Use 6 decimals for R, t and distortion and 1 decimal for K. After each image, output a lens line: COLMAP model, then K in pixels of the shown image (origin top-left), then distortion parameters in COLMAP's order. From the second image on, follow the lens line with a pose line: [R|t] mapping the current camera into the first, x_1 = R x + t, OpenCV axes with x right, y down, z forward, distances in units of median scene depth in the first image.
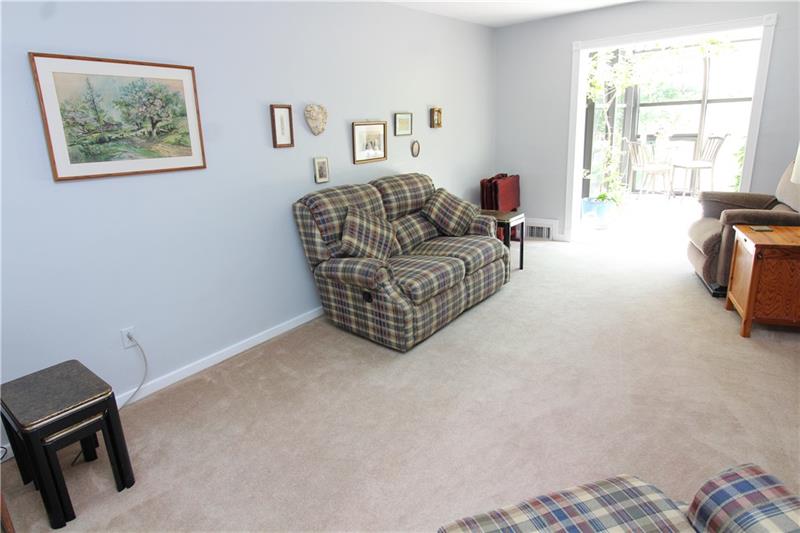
lens RADIAL K [[460.7, 0, 399.9], [0, 460.7, 254.8], [0, 0, 1]] dist [-0.005166, -0.002336]
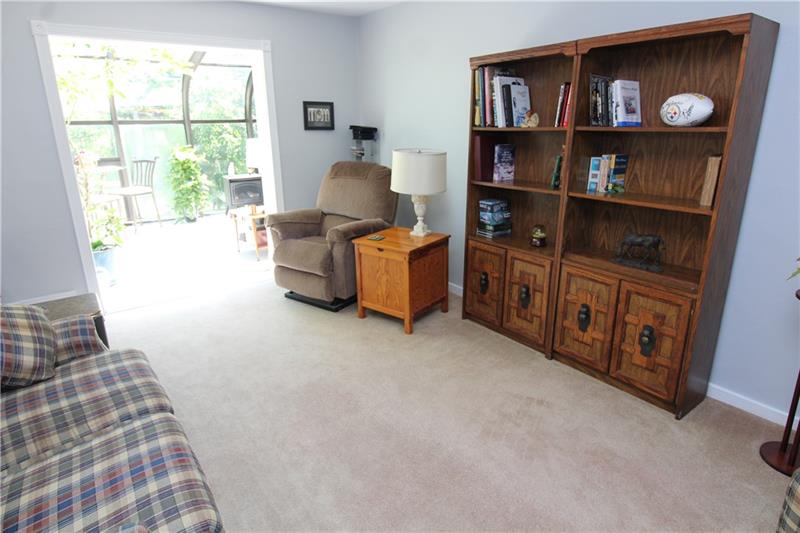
lens RADIAL K [[460.7, 0, 399.9], [0, 460.7, 254.8], [0, 0, 1]] dist [-0.005166, -0.002336]
pose [[0.261698, -0.222190, 0.939226, -0.197232], [0.269157, 0.951334, 0.150058, -0.135443], [-0.926859, 0.213530, 0.308766, 0.493316]]
